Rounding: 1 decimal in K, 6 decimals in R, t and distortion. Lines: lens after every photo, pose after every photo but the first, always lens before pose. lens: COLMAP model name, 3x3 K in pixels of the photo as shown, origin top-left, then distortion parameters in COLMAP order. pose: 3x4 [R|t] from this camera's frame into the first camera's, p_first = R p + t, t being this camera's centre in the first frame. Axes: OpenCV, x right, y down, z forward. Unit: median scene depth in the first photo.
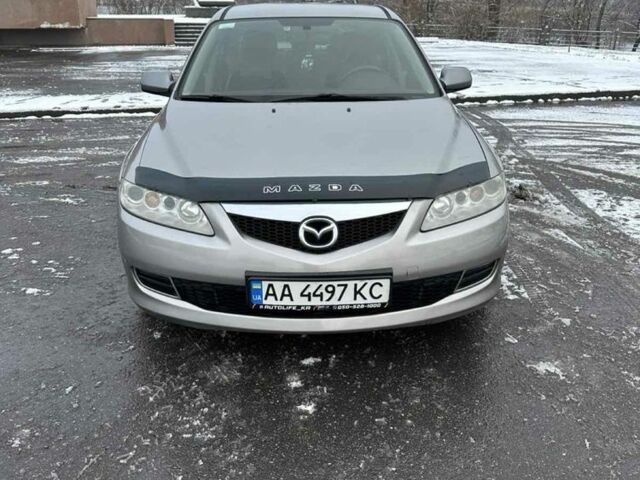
lens RADIAL K [[583.6, 0, 320.0], [0, 583.6, 240.0], [0, 0, 1]] dist [0.094602, -0.003900]
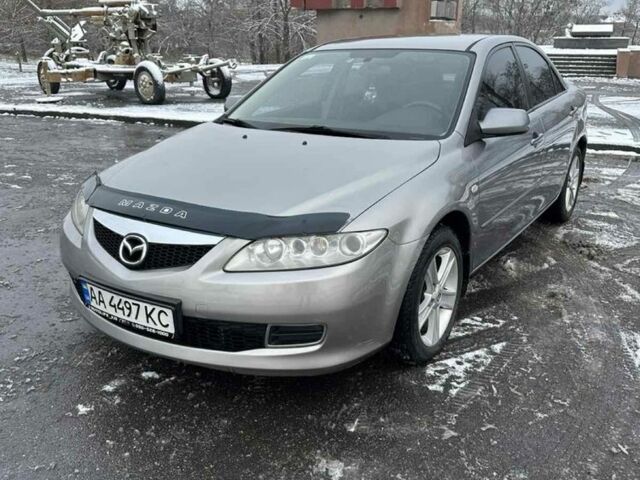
lens RADIAL K [[583.6, 0, 320.0], [0, 583.6, 240.0], [0, 0, 1]] dist [0.094602, -0.003900]
pose [[0.818475, 0.180024, -0.545609, 0.820244], [-0.206204, 0.978416, 0.013499, -0.109555], [0.536263, 0.101458, 0.837931, 0.293983]]
